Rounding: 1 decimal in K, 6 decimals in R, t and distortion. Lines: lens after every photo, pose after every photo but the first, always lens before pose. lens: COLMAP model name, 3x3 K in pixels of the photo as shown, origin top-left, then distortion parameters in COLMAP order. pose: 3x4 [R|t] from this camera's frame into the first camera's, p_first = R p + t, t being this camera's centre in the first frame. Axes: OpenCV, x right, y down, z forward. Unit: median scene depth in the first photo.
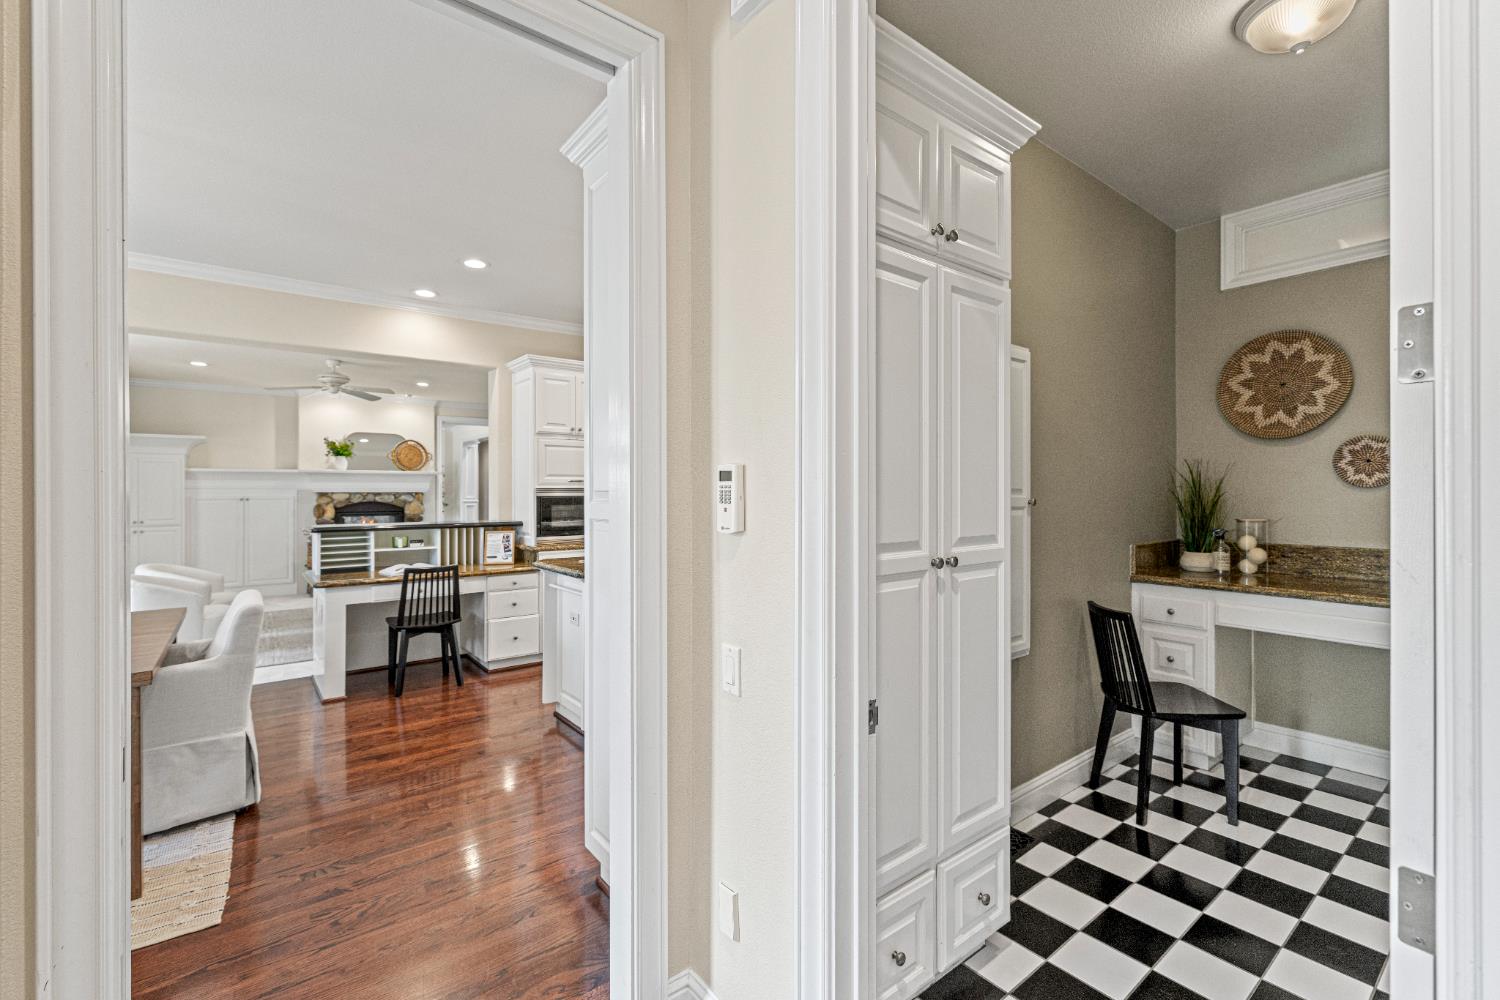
lens RADIAL K [[645.8, 0, 736.4], [0, 645.8, 488.1], [0, 0, 1]] dist [0.000831, 0.001593]
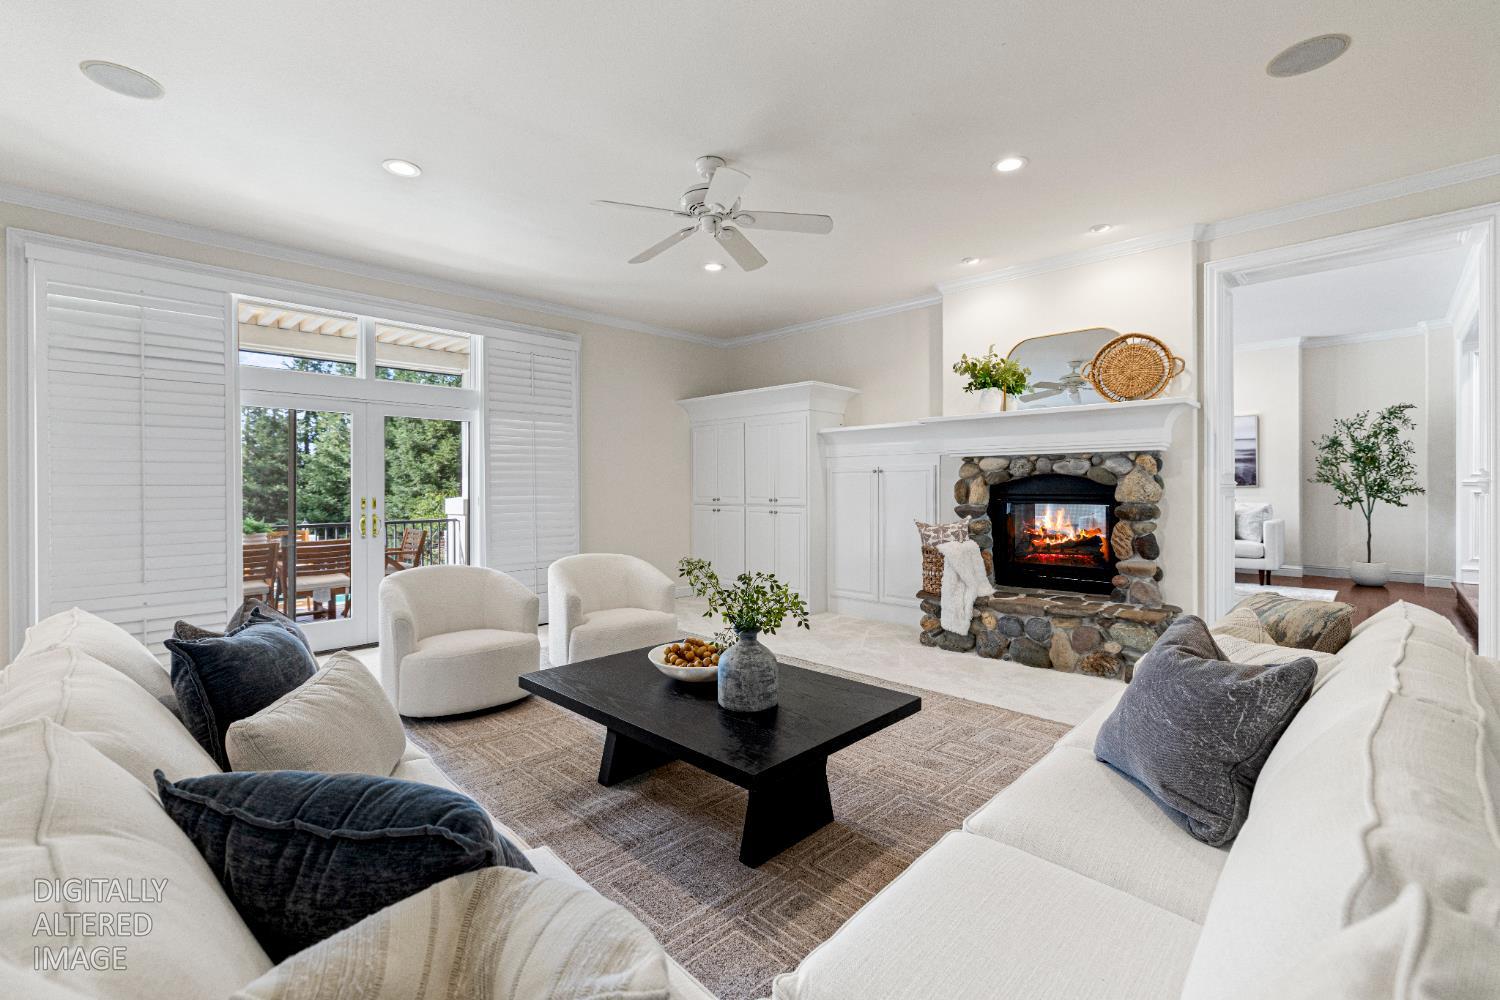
lens RADIAL K [[645.8, 0, 762.1], [0, 645.8, 492.9], [0, 0, 1]] dist [0.000831, 0.001593]
pose [[0.162091, 0.013663, -0.986681, -0.218921], [0.007424, 0.999859, 0.015065, 0.054083], [0.986748, -0.009767, 0.161967, 1.420052]]
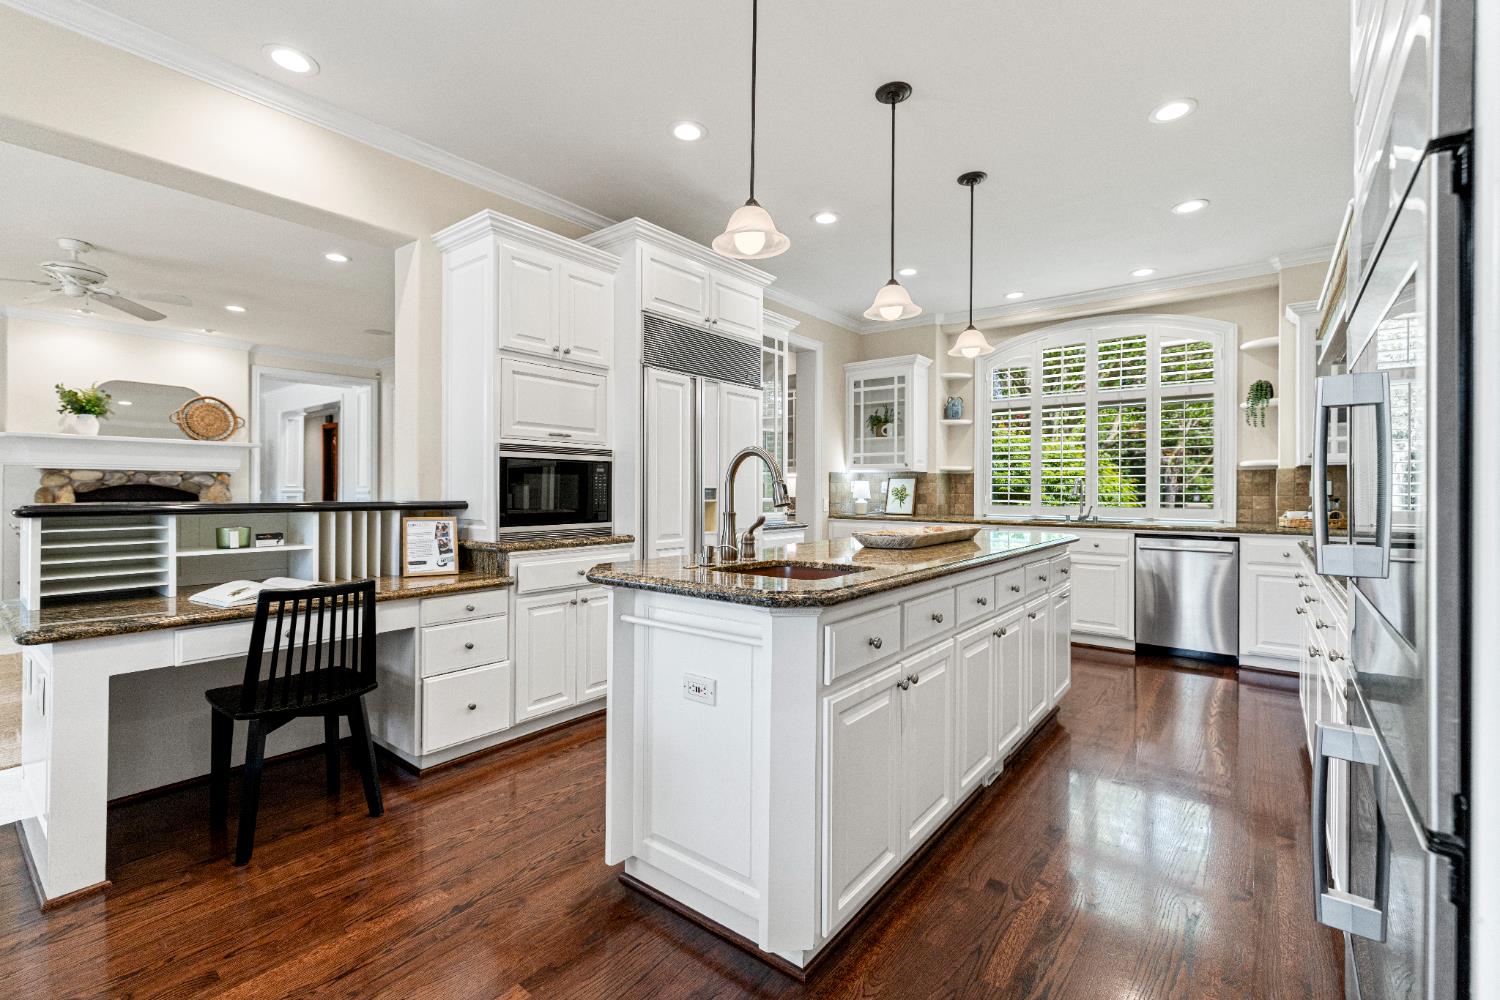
lens RADIAL K [[645.8, 0, 743.2], [0, 645.8, 490.2], [0, 0, 1]] dist [0.000831, 0.001593]
pose [[0.970079, 0.006572, 0.242702, -0.234221], [-0.008045, 0.999955, 0.005081, 0.037354], [-0.242658, -0.006882, 0.970087, 0.373865]]
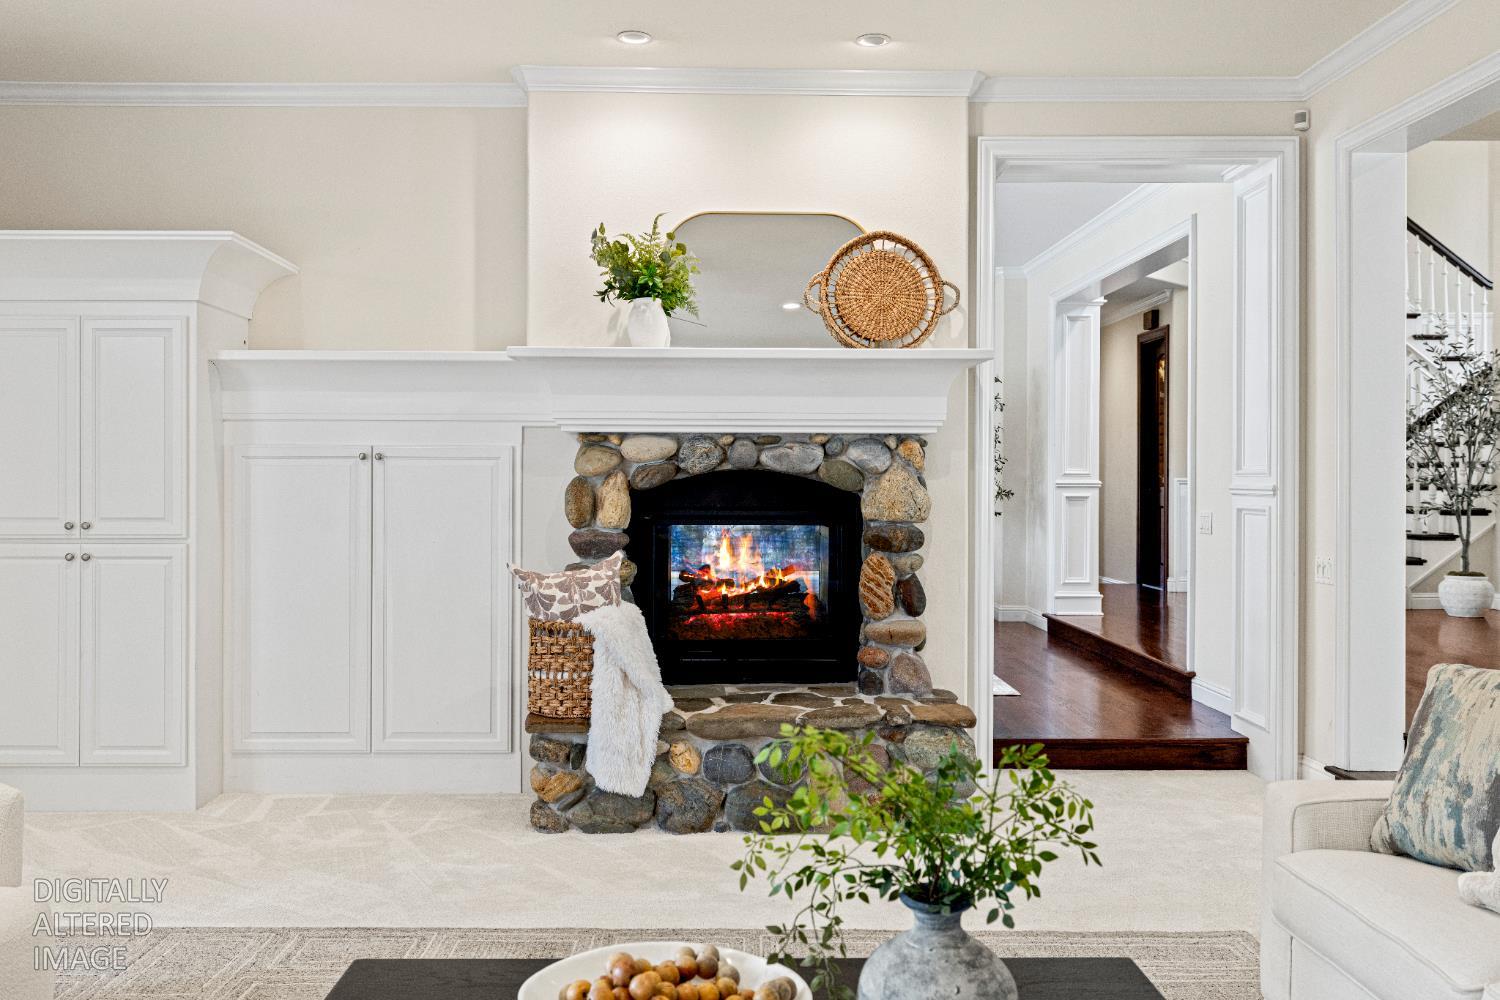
lens RADIAL K [[1233.4, 0, 718.2], [0, 1233.4, 486.8], [0, 0, 1]] dist [0.027744, -0.004283]
pose [[0.796162, 0.008776, -0.605020, -0.533737], [-0.002567, 0.999935, 0.011127, 0.045828], [0.605078, -0.007306, 0.796133, 1.180647]]
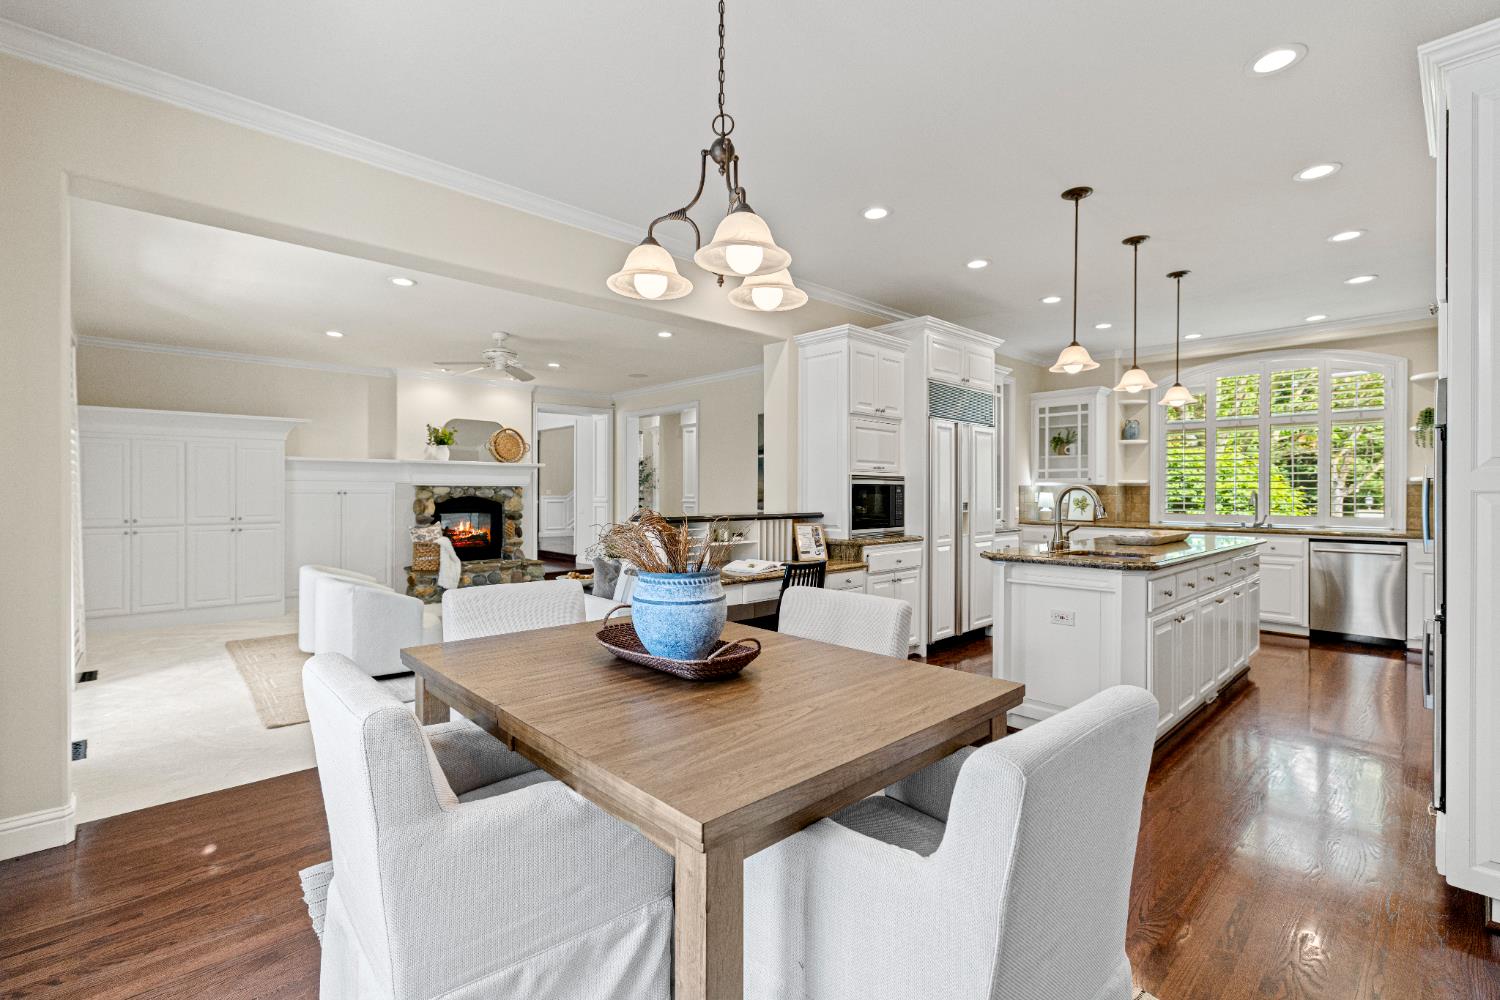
lens RADIAL K [[645.8, 0, 753.4], [0, 645.8, 496.7], [0, 0, 1]] dist [0.000831, 0.001593]
pose [[0.995339, 0.003867, 0.096358, -0.523358], [-0.004788, 0.999945, 0.009328, 0.022204], [-0.096317, -0.009746, 0.995303, 0.120936]]
